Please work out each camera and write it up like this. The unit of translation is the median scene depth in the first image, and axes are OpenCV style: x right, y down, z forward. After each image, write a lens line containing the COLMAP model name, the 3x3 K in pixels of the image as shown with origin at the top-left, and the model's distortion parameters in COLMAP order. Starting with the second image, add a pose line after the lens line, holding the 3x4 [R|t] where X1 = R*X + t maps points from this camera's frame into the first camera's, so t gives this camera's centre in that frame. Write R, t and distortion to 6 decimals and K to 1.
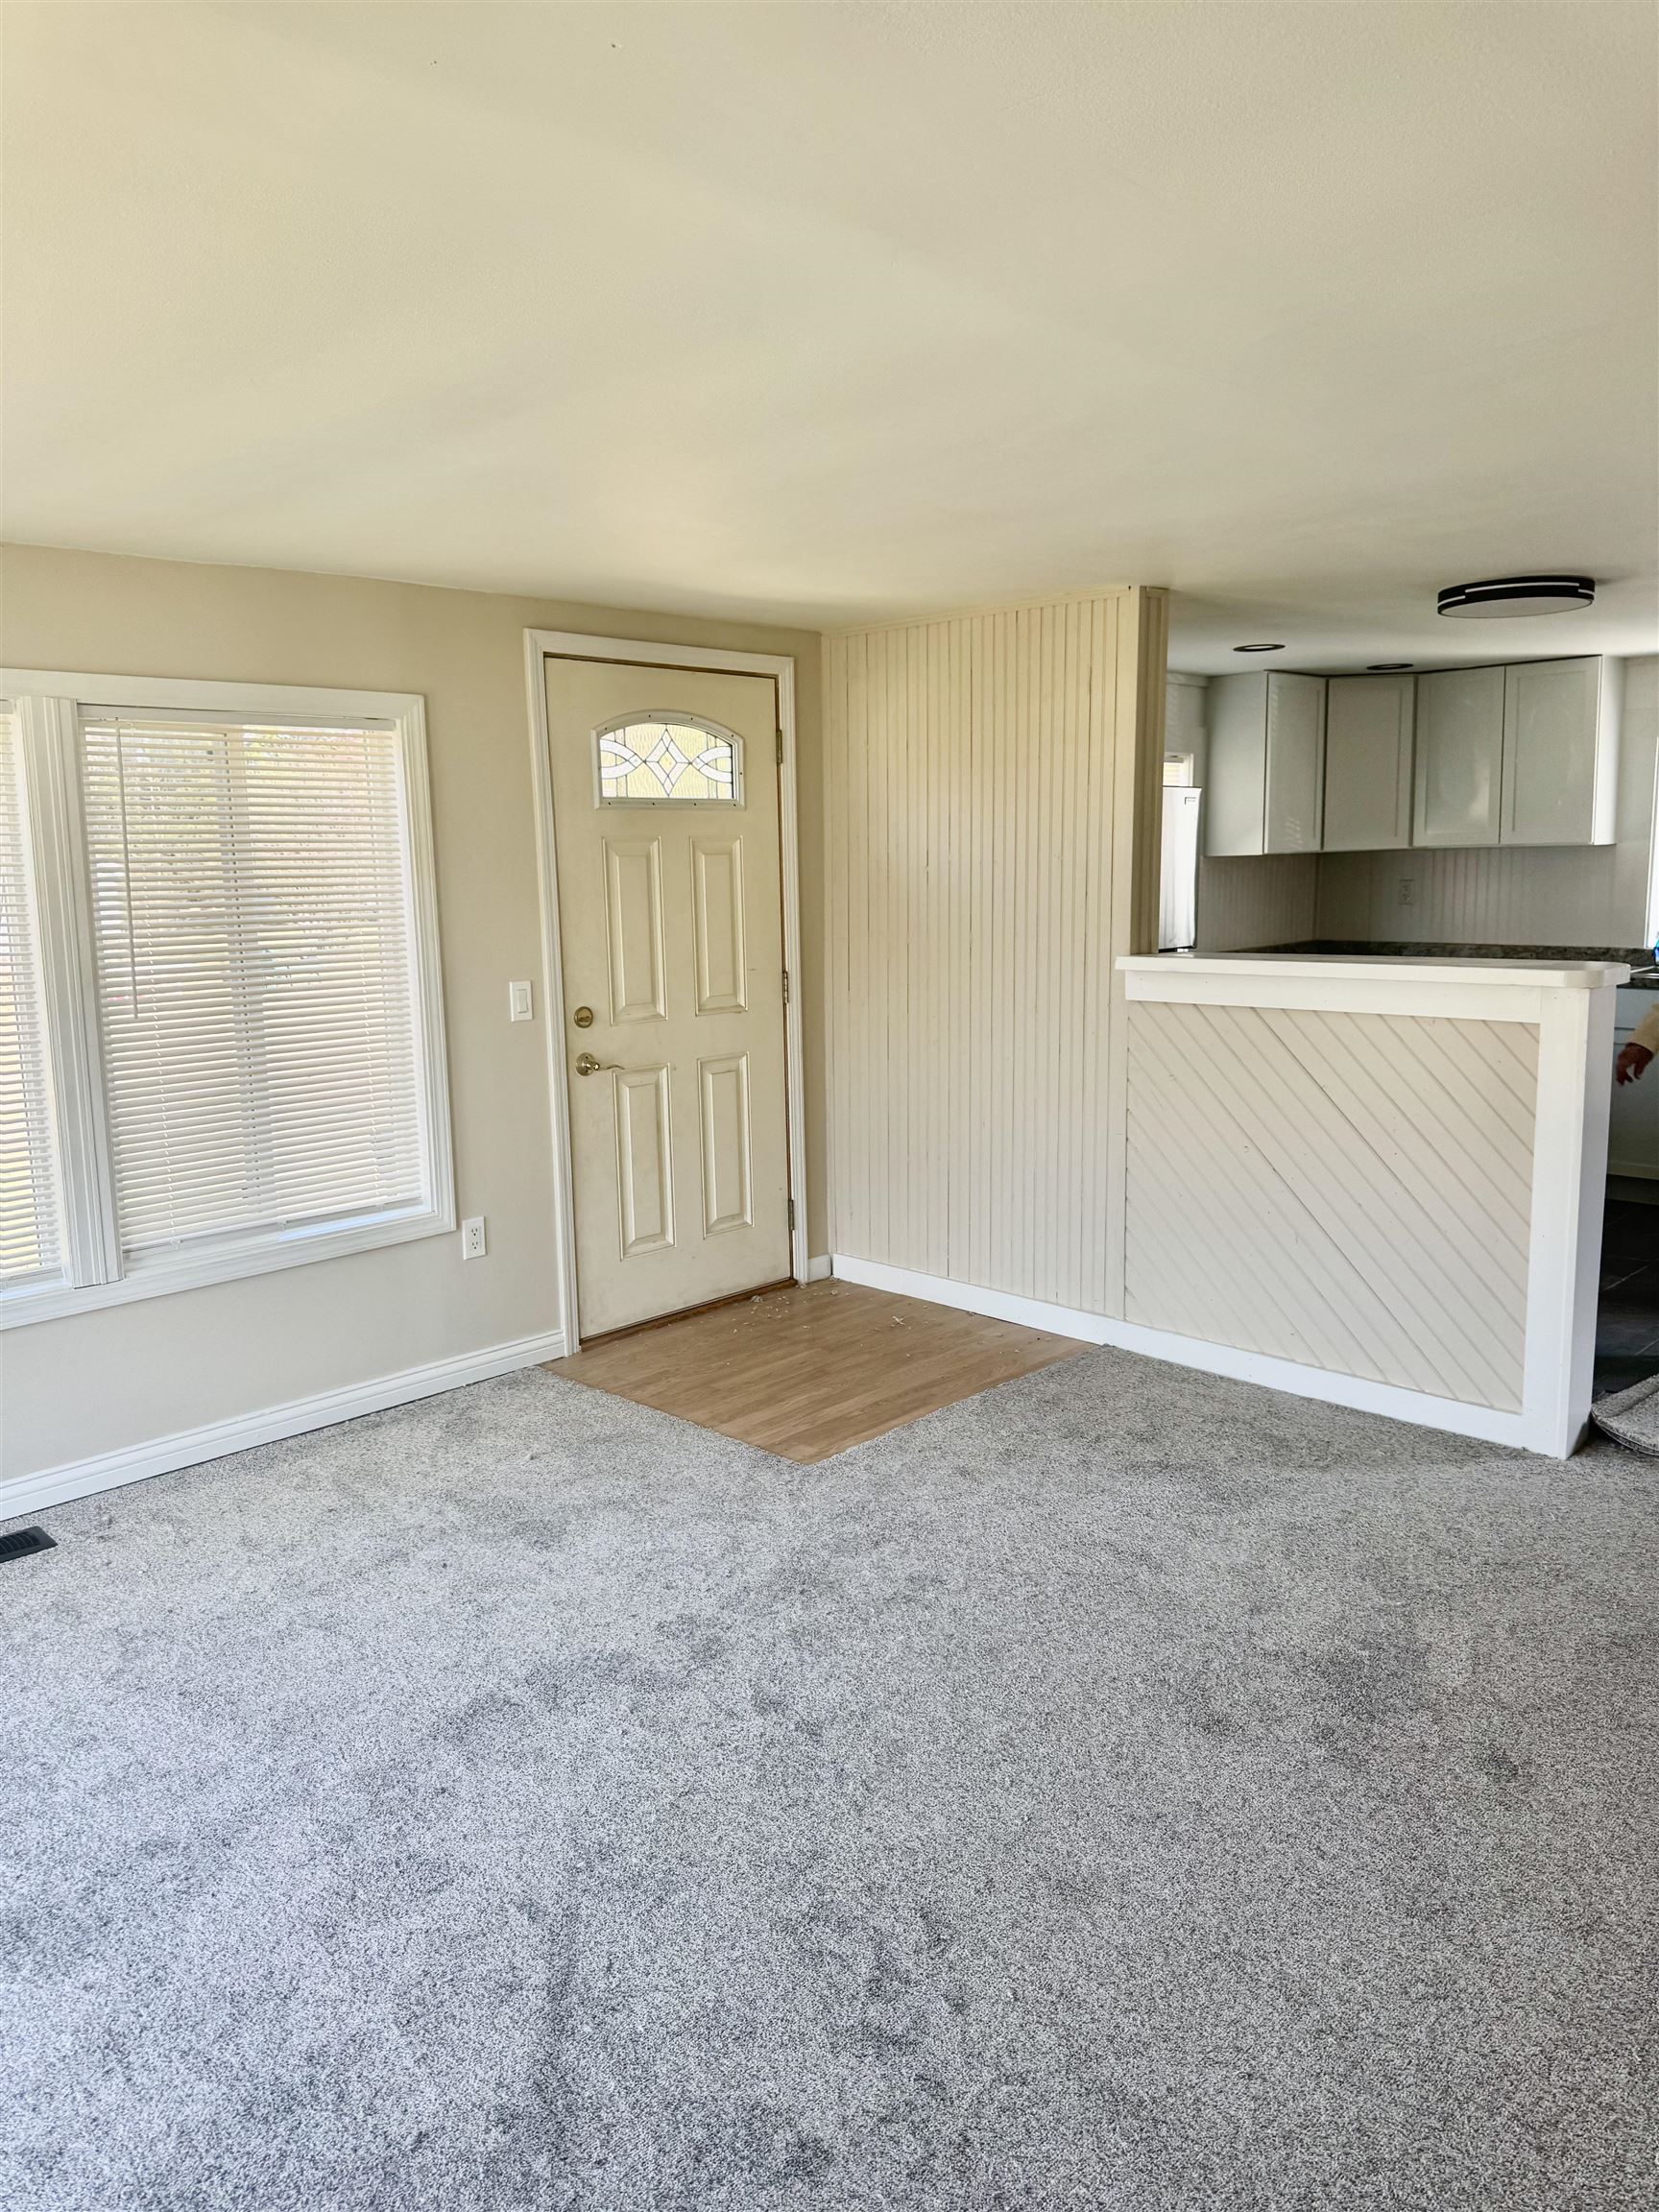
lens RADIAL K [[1553.9, 0, 830.4], [0, 1553.9, 1094.7], [0, 0, 1]] dist [0.208083, -0.406045]
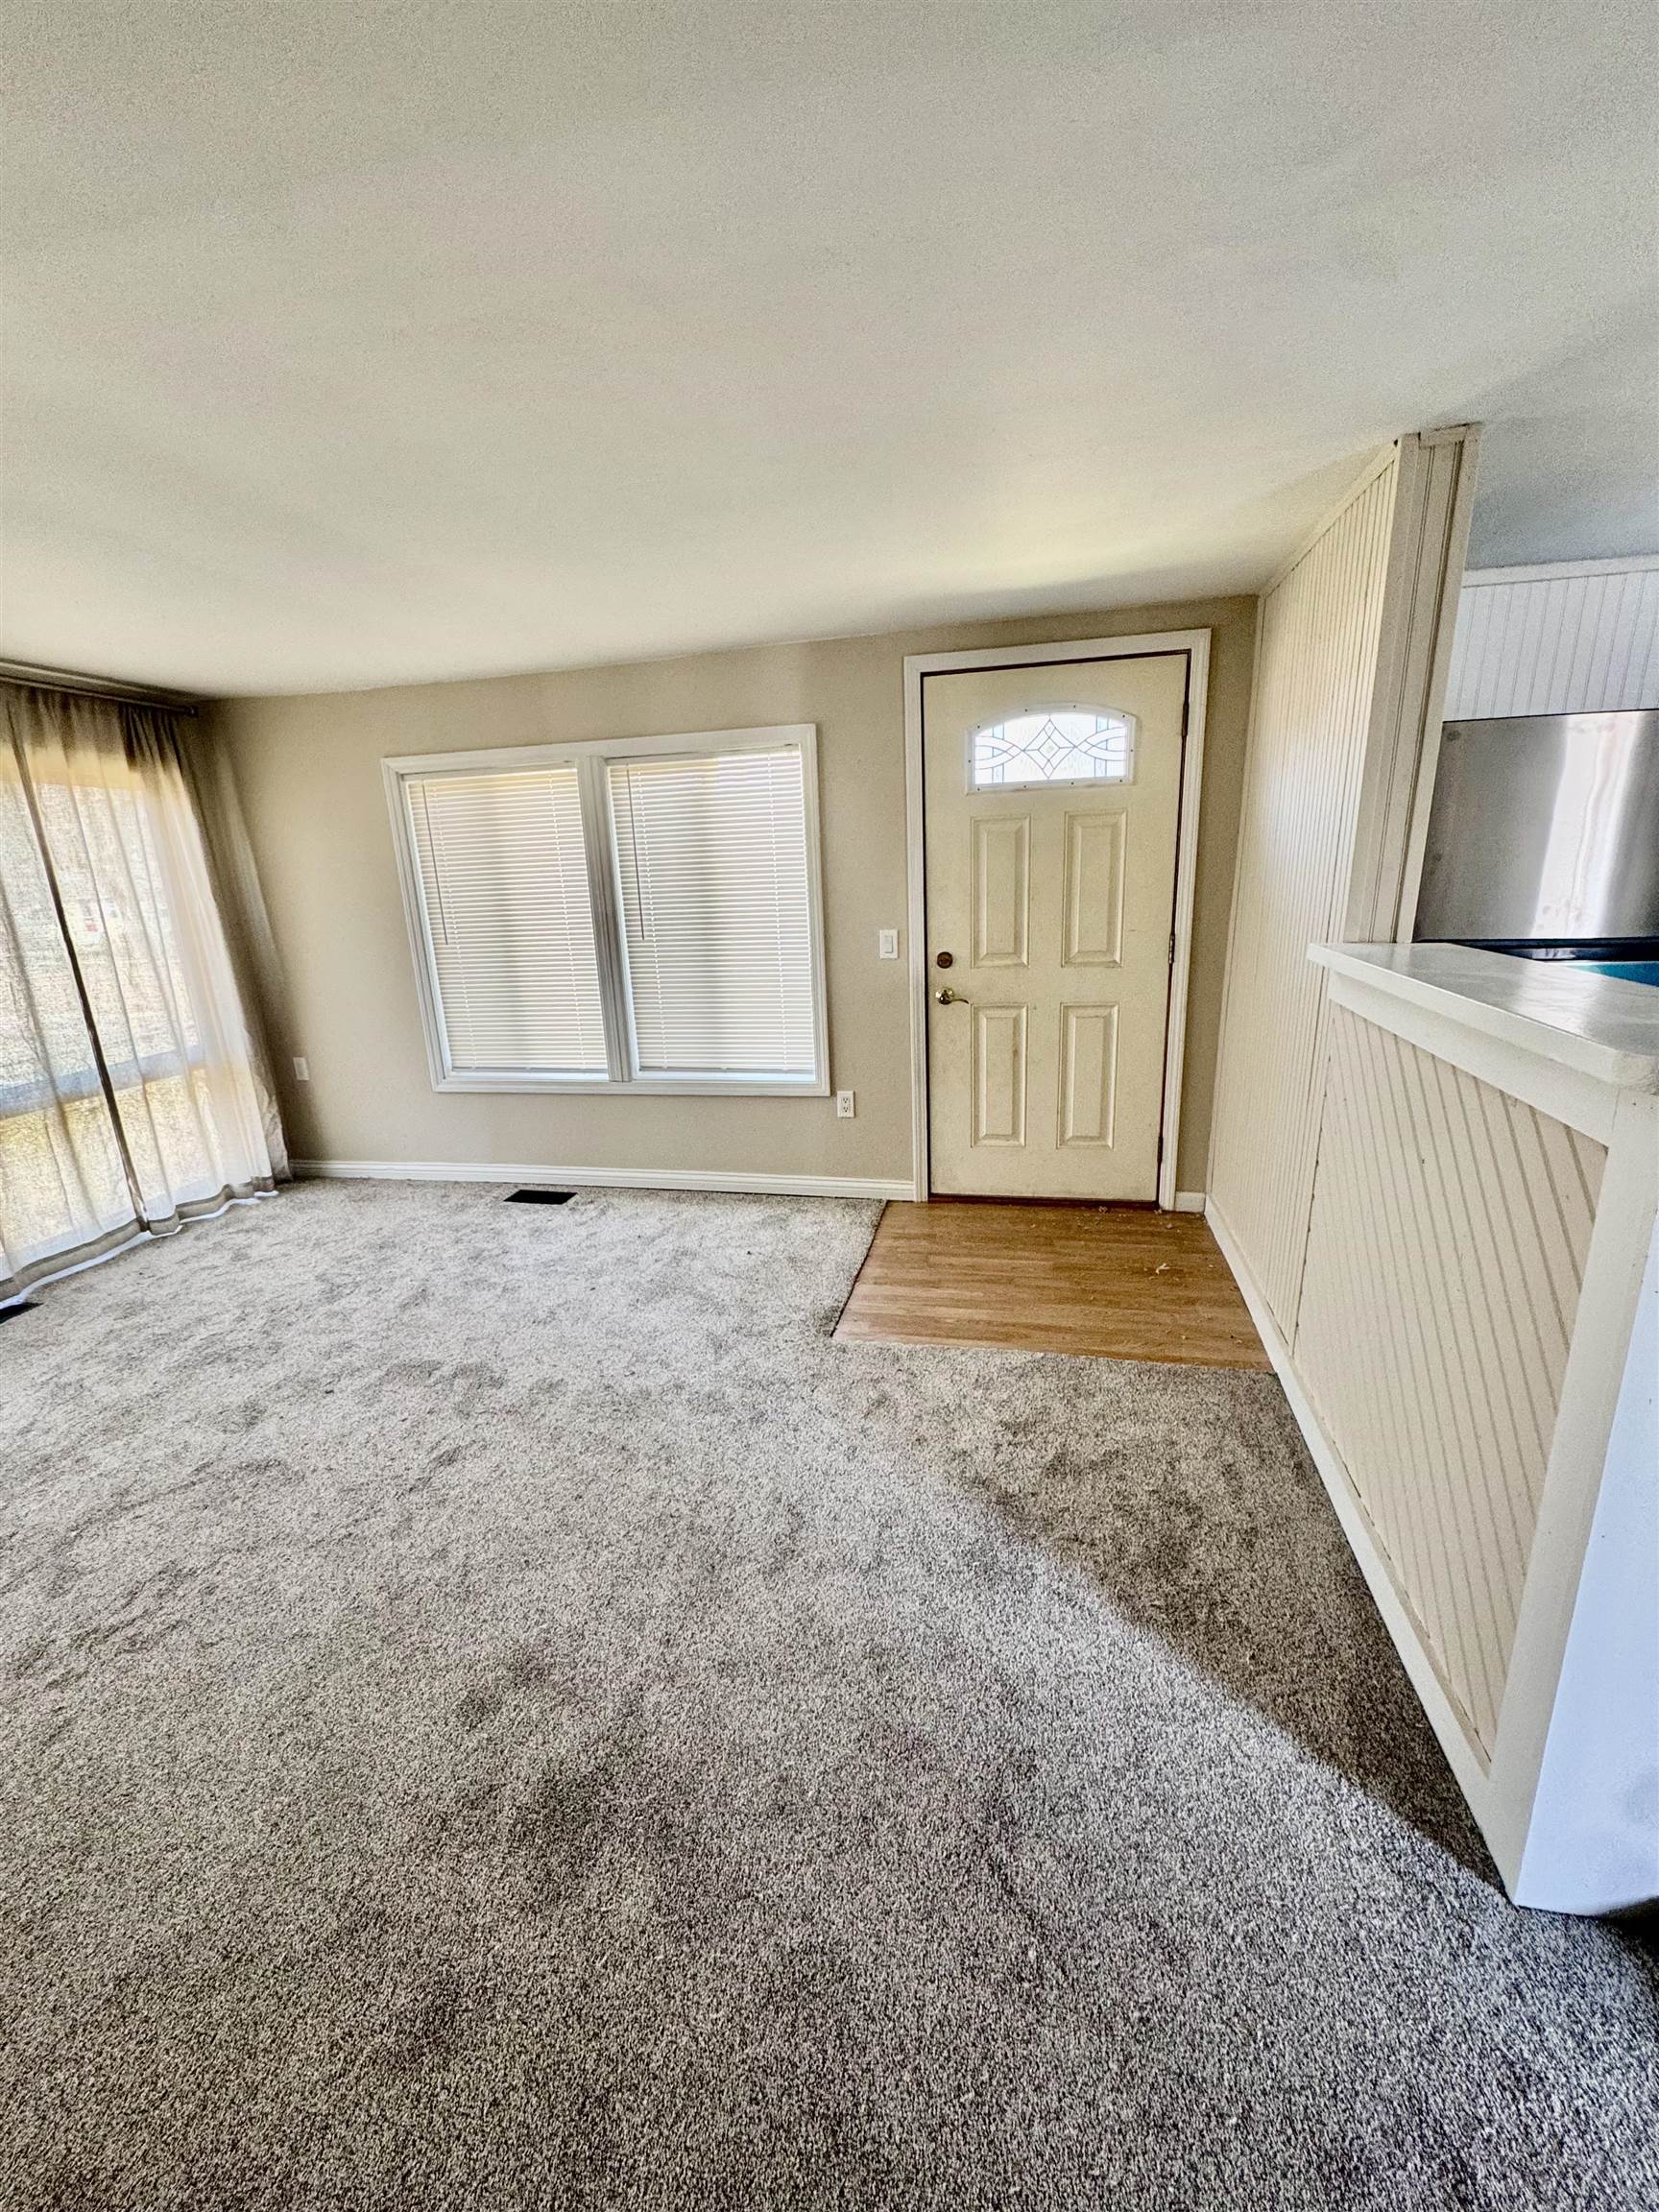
lens RADIAL K [[889.6, 0, 829.5], [0, 889.6, 1106.0], [0, 0, 1]] dist [-0.002357, -0.000294]
pose [[0.528832, 0.222151, -0.819137, 0.443863], [-0.099463, 0.974708, 0.200130, -0.071891], [0.842878, -0.024362, 0.537553, 0.529272]]
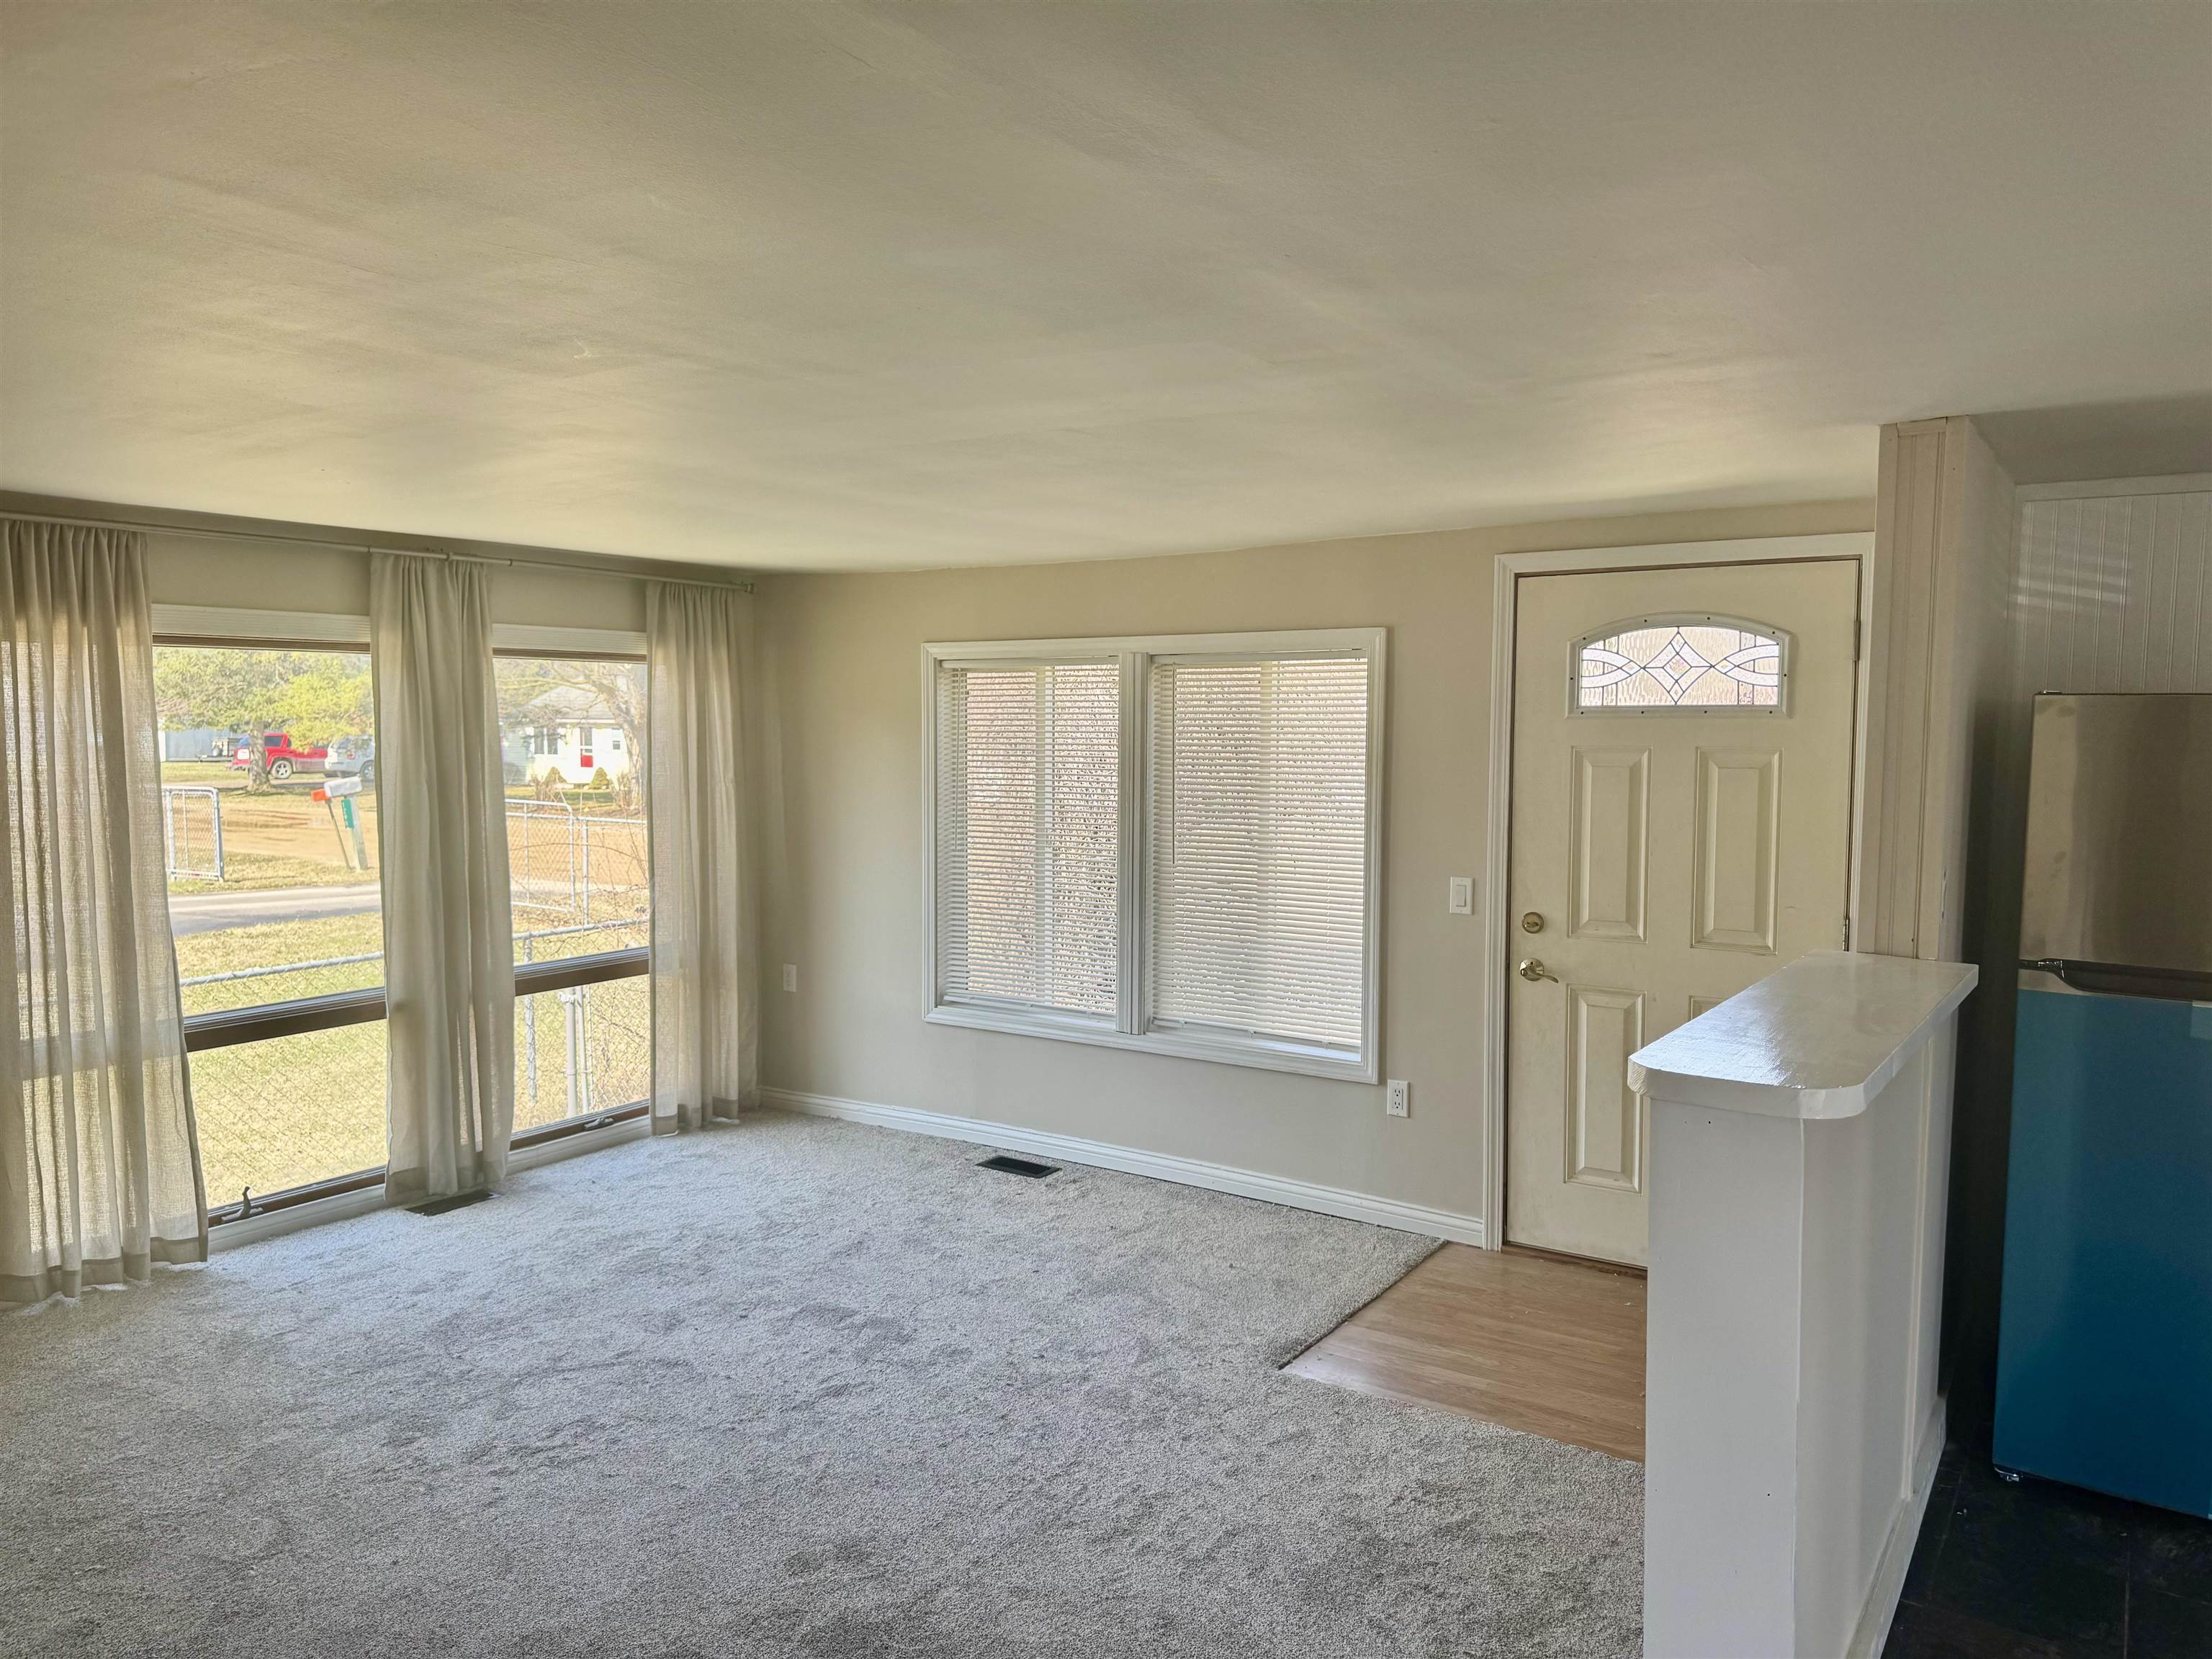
lens RADIAL K [[1553.9, 0, 1103.2], [0, 1553.9, 832.7], [0, 0, 1]] dist [0.208083, -0.406045]
pose [[0.187195, 0.095008, -0.977718, 0.797853], [-0.155158, 0.985678, 0.066075, -0.134395], [0.969992, 0.139332, 0.199255, 0.538889]]
